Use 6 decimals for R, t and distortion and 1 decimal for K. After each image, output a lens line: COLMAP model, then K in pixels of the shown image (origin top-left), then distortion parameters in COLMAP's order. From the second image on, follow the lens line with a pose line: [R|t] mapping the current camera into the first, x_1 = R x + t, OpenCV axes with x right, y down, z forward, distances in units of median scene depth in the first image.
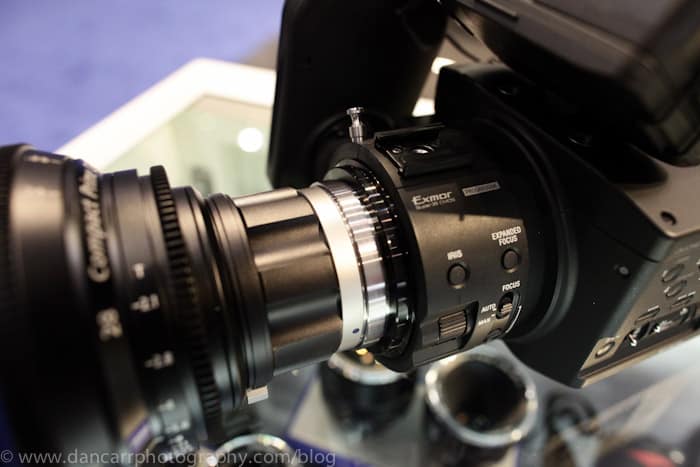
lens RADIAL K [[486.0, 0, 350.0], [0, 486.0, 233.5], [0, 0, 1]] dist [-0.043724, 0.001153]
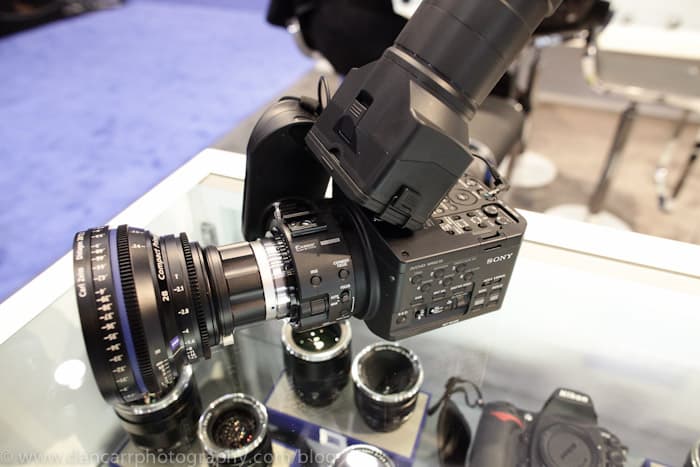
lens RADIAL K [[486.0, 0, 350.0], [0, 486.0, 233.5], [0, 0, 1]] dist [-0.043724, 0.001153]
pose [[0.999626, -0.009867, -0.025489, 0.424372], [0.007746, 0.996600, -0.082023, 0.052217], [0.026212, 0.081795, 0.996304, -1.194232]]
